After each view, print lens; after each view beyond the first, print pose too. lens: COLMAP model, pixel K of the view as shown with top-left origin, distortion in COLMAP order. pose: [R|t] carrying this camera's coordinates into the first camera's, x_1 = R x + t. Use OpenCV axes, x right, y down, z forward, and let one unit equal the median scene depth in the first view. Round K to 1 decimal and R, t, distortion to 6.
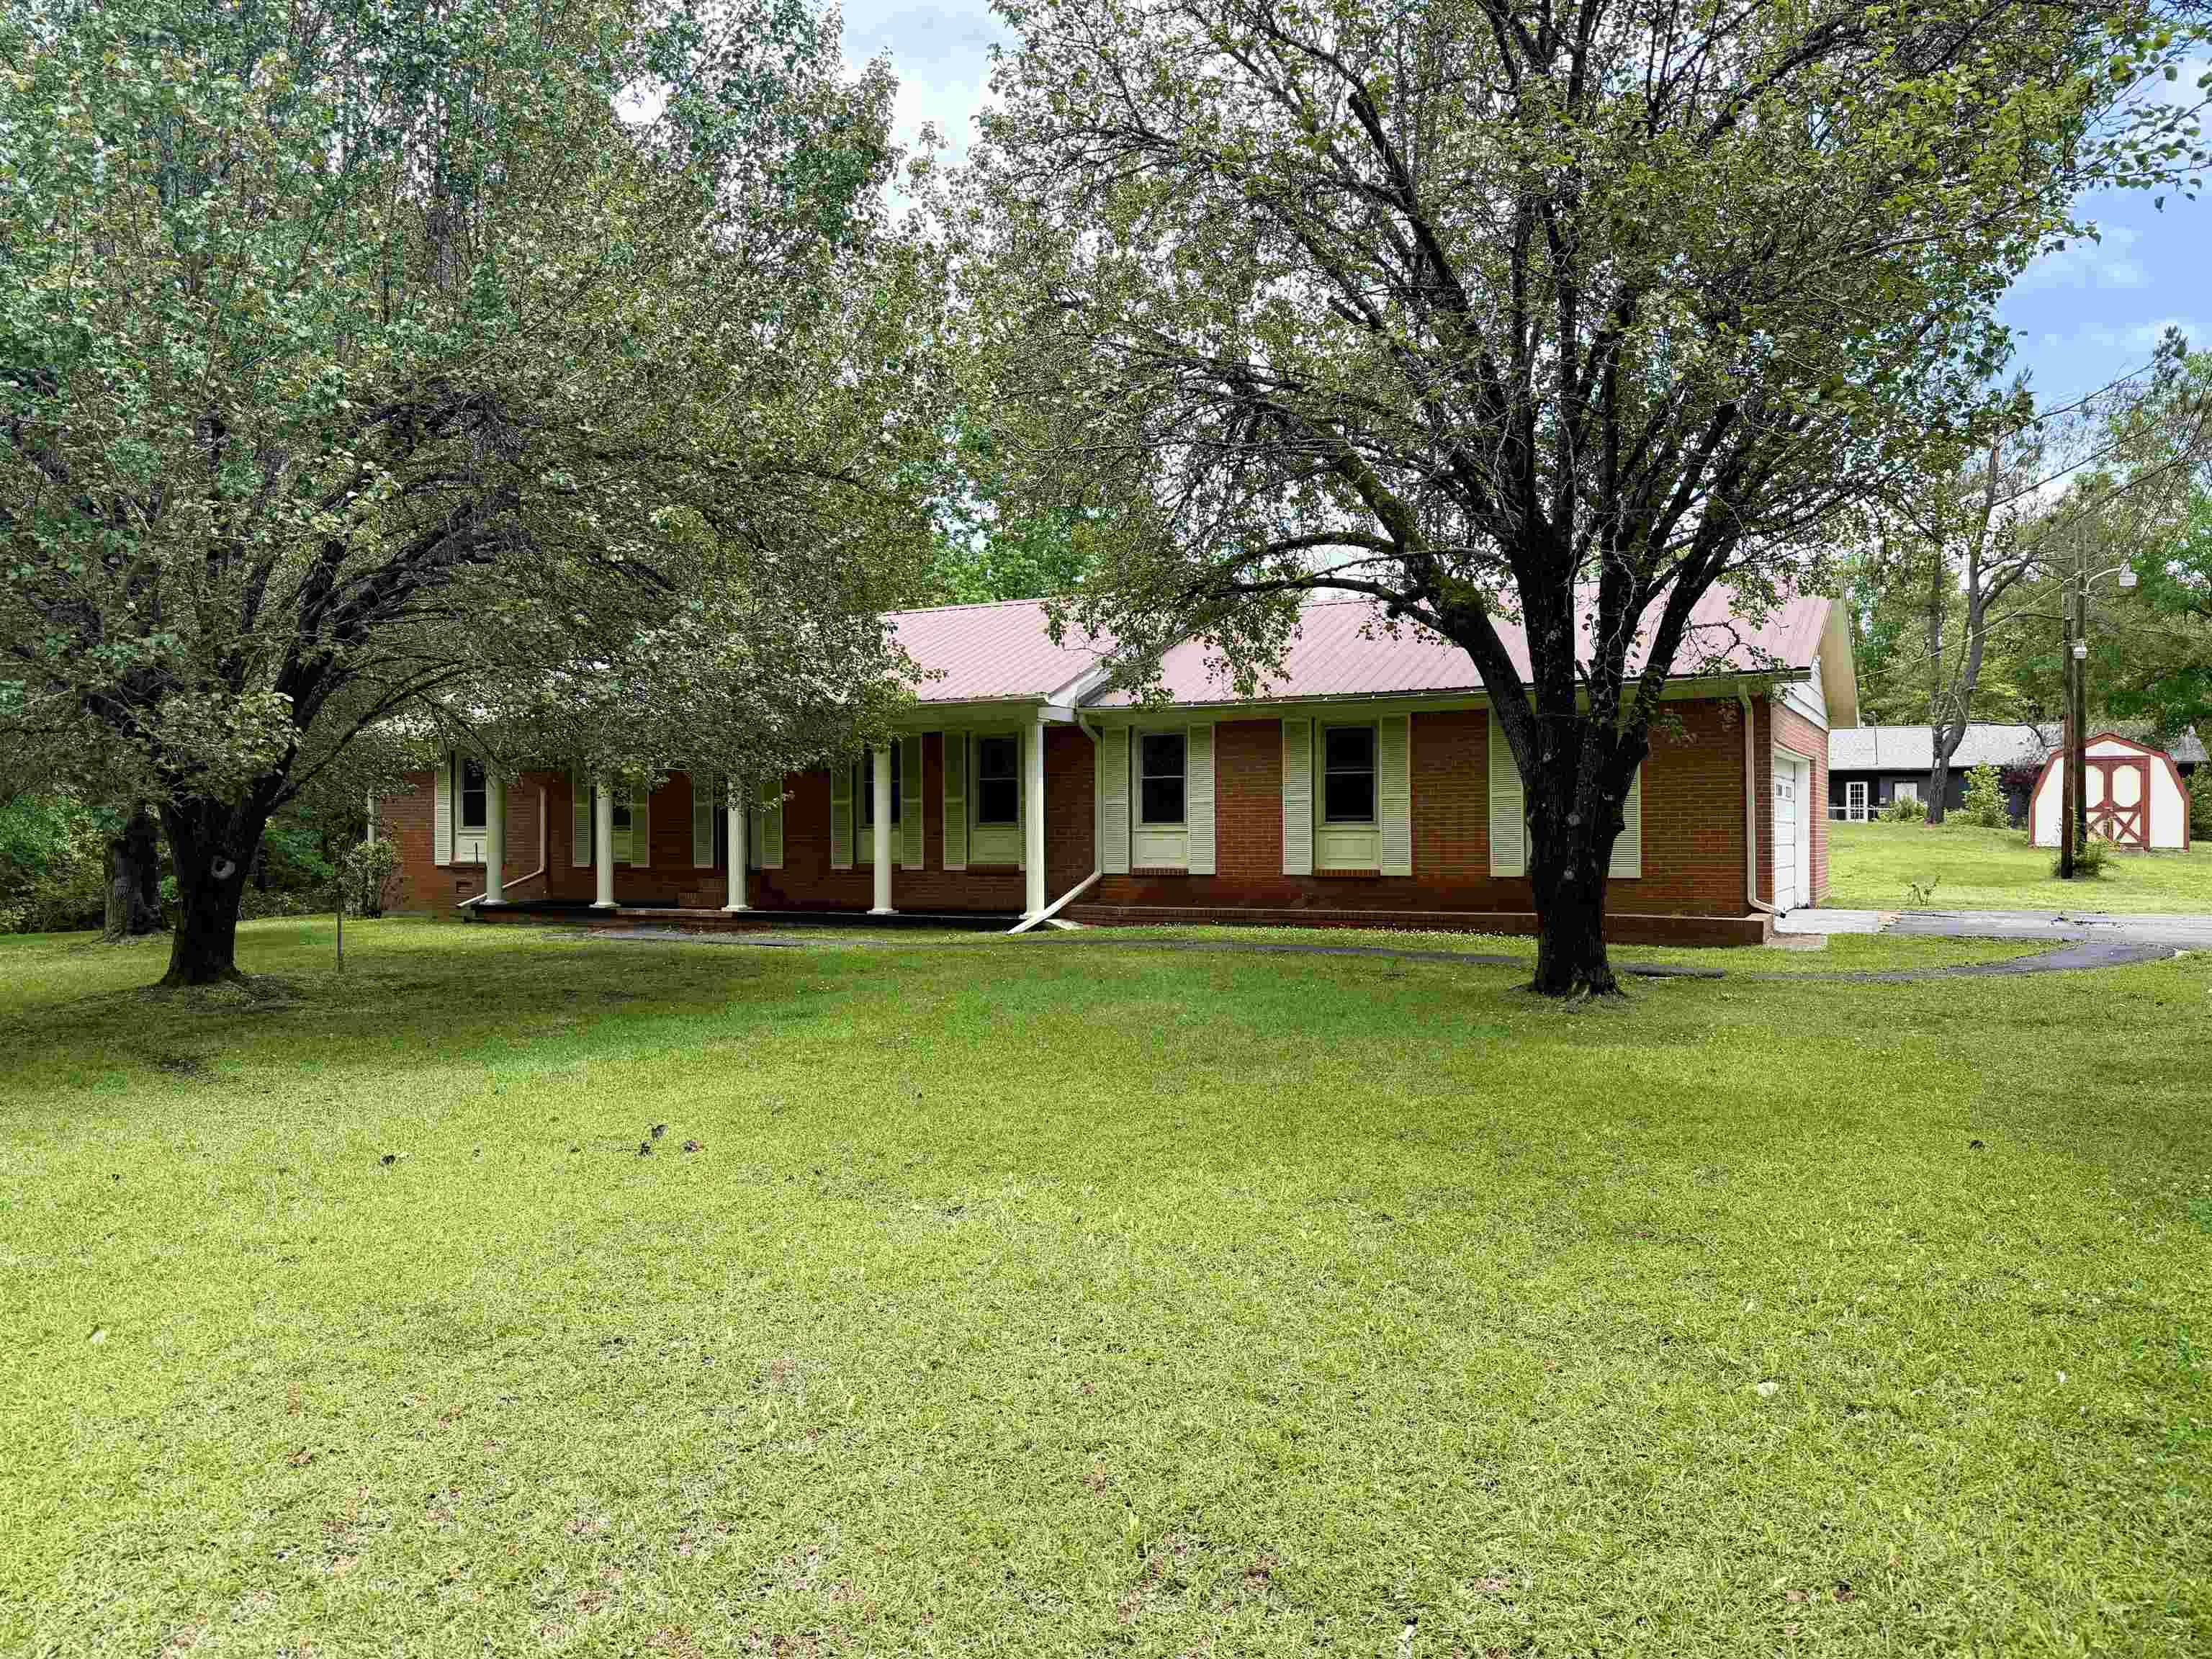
lens RADIAL K [[1550.6, 0, 1106.0], [0, 1550.6, 829.5], [0, 0, 1]] dist [0.062737, -0.063065]
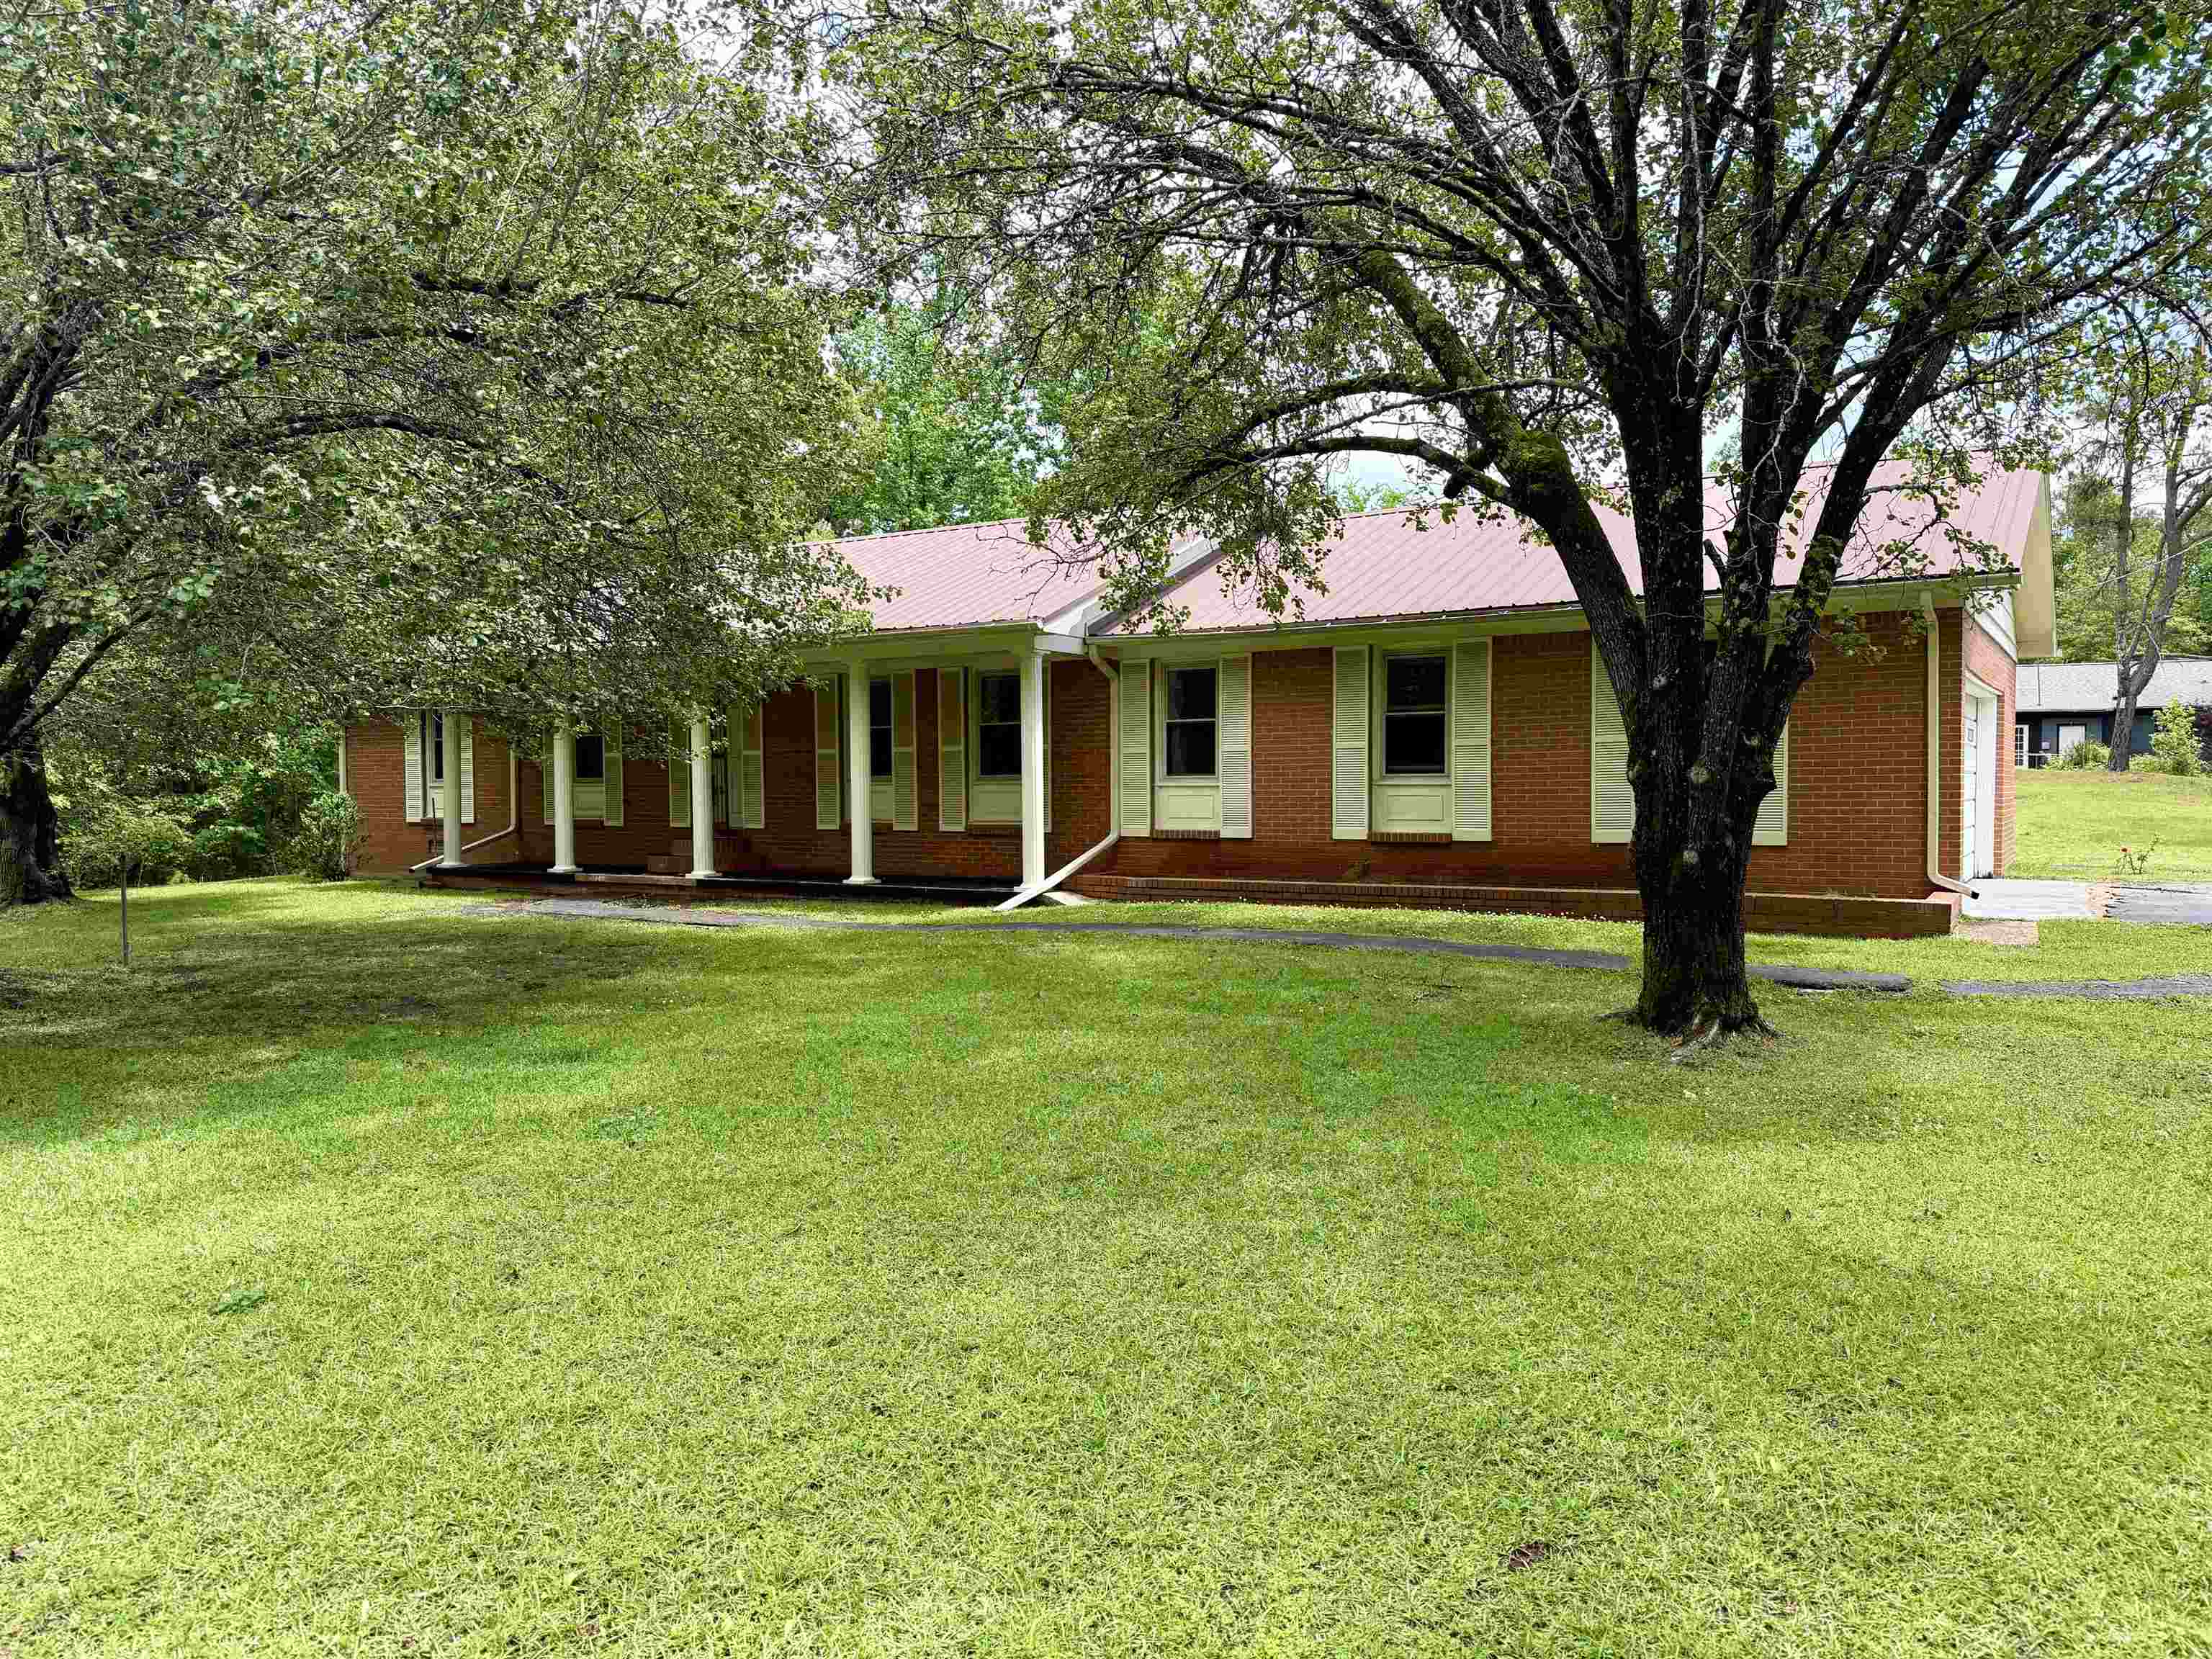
lens RADIAL K [[1550.6, 0, 1106.0], [0, 1550.6, 829.5], [0, 0, 1]] dist [0.062737, -0.063065]
pose [[0.997471, 0.001186, -0.071067, 0.051190], [0.001205, 0.999435, 0.033592, -0.003512], [0.071066, -0.033593, 0.996906, 0.169730]]
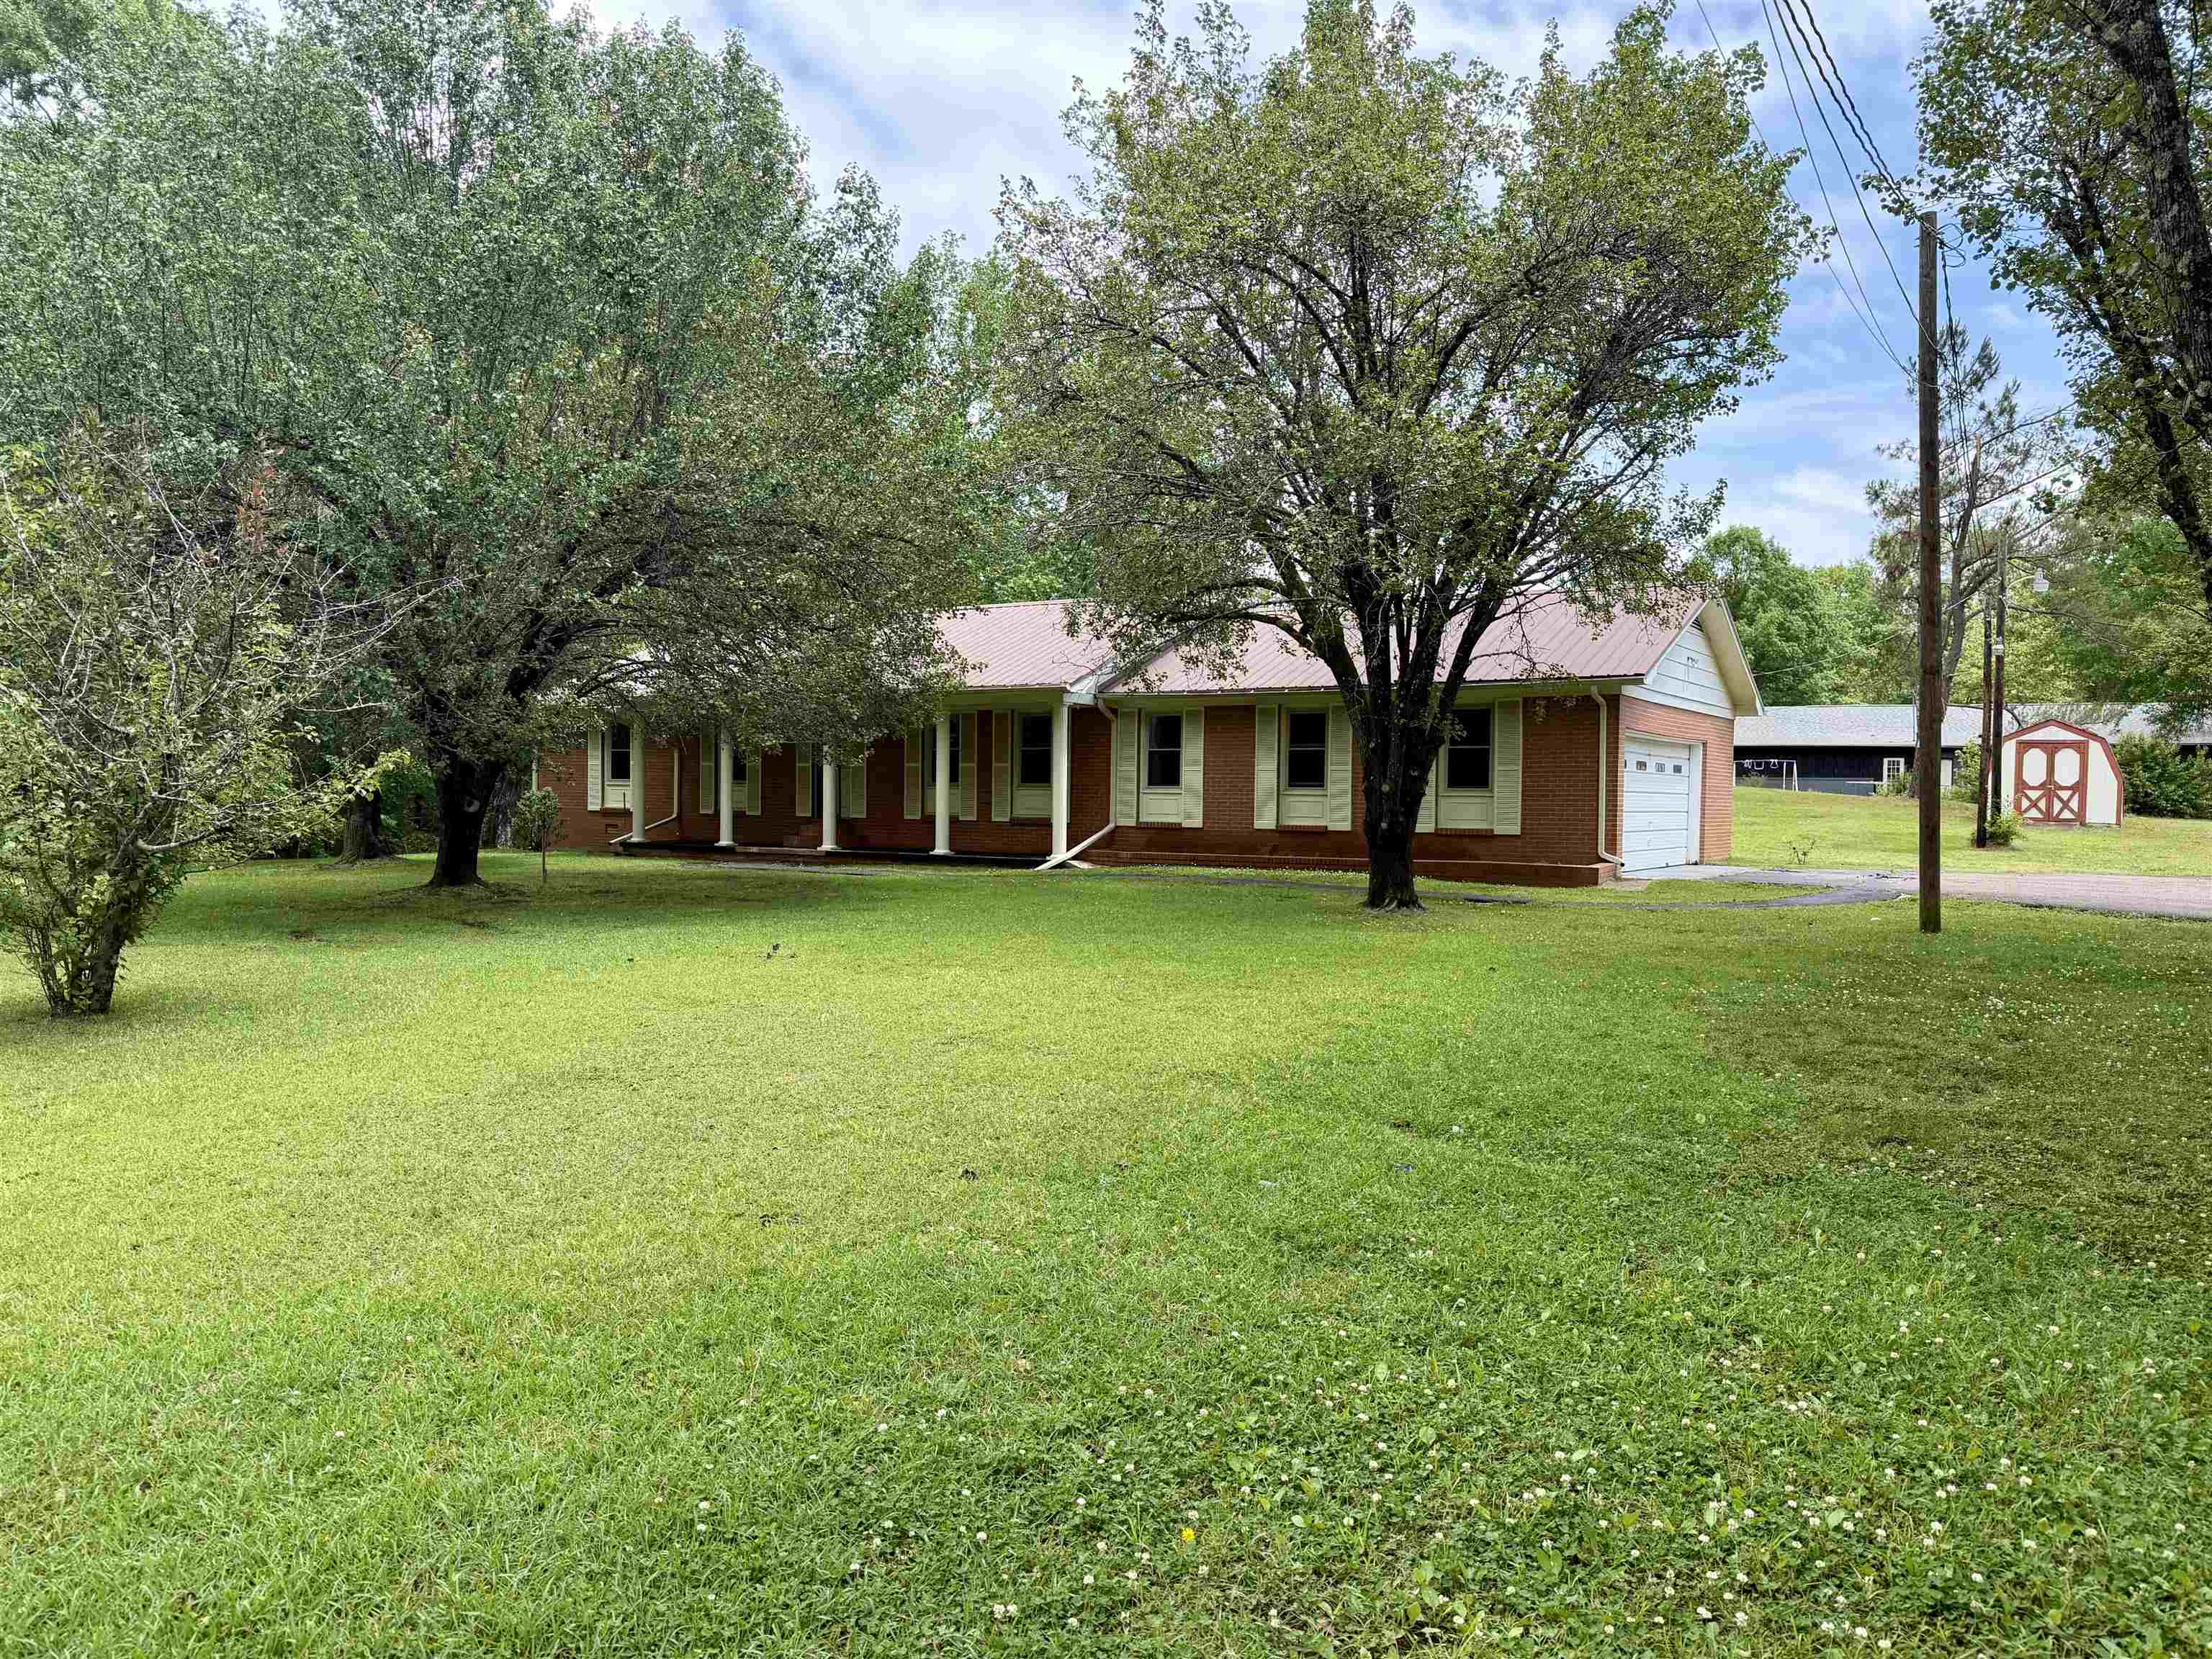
lens RADIAL K [[1558.0, 0, 1102.0], [0, 1558.0, 861.0], [0, 0, 1]] dist [0.064126, -0.000140]
pose [[0.997716, 0.020662, -0.064311, 0.070283], [-0.017808, 0.998845, 0.044634, 0.000762], [0.065159, -0.043387, 0.996931, -0.267270]]
